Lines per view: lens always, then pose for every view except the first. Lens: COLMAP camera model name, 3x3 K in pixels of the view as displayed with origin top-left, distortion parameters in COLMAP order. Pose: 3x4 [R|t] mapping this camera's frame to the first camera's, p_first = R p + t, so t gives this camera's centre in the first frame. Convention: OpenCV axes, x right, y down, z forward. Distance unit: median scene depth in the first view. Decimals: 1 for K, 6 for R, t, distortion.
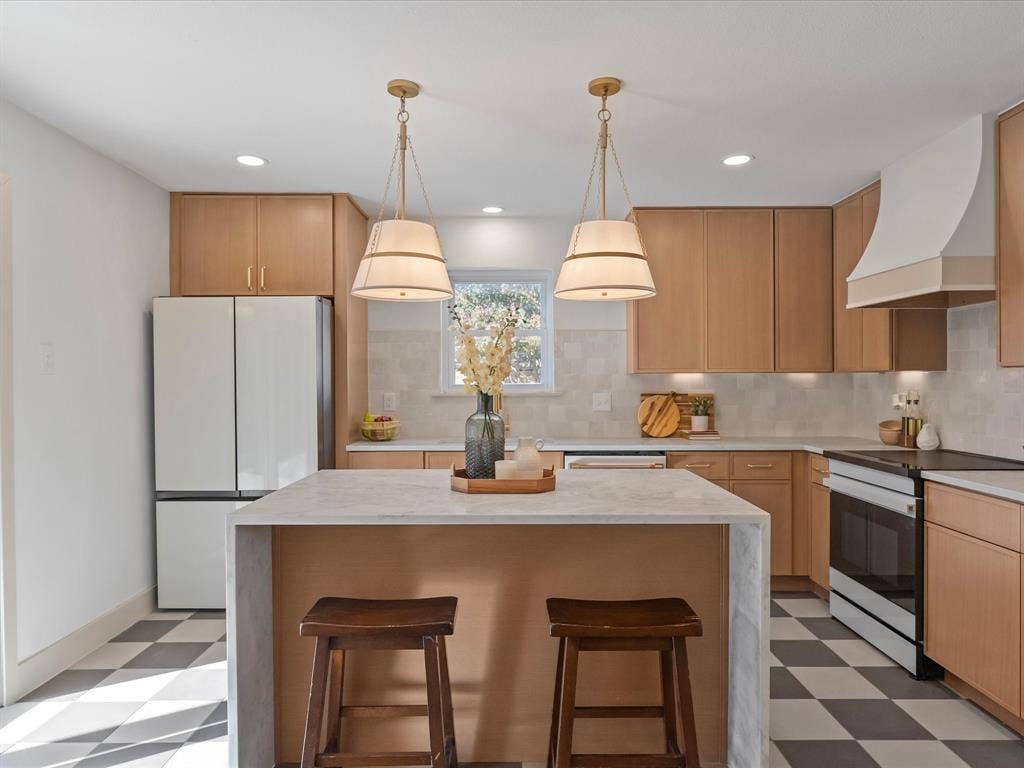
lens RADIAL K [[567.5, 0, 512.0], [0, 567.5, 384.0], [0, 0, 1]] dist [0.000215, -0.000084]
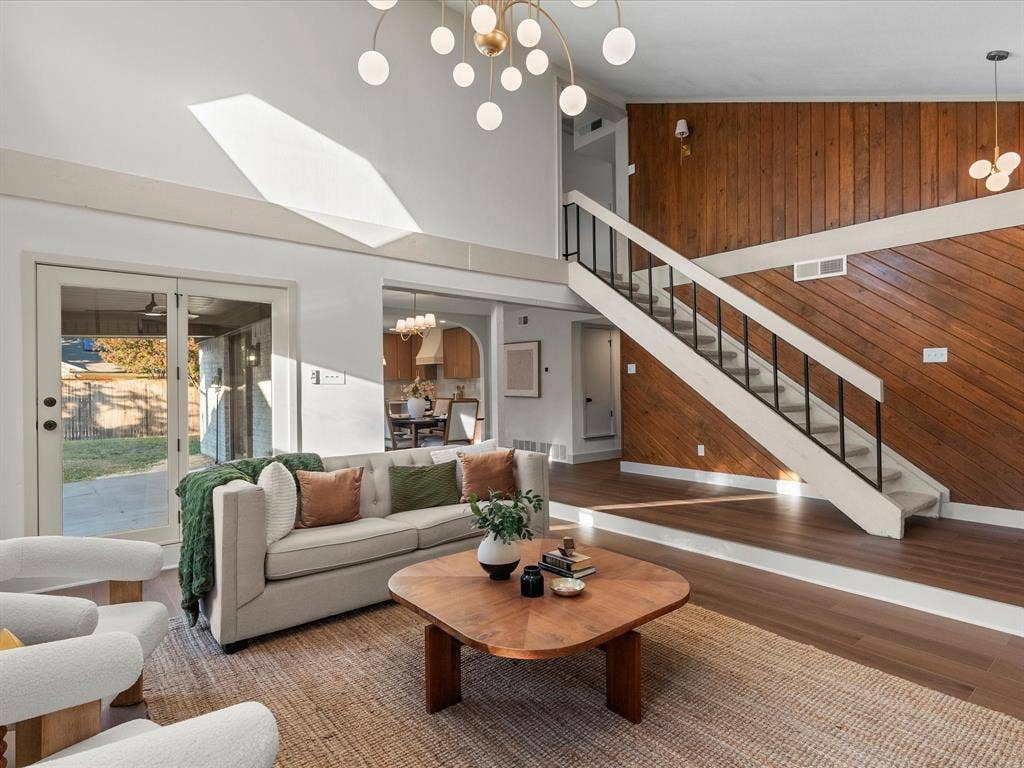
lens RADIAL K [[567.5, 0, 512.0], [0, 567.5, 384.0], [0, 0, 1]] dist [0.000215, -0.000084]
pose [[0.742698, 0.000466, 0.669627, -1.659143], [0.006223, 0.999952, -0.007598, 0.037164], [-0.669598, 0.009810, 0.742659, -2.528889]]
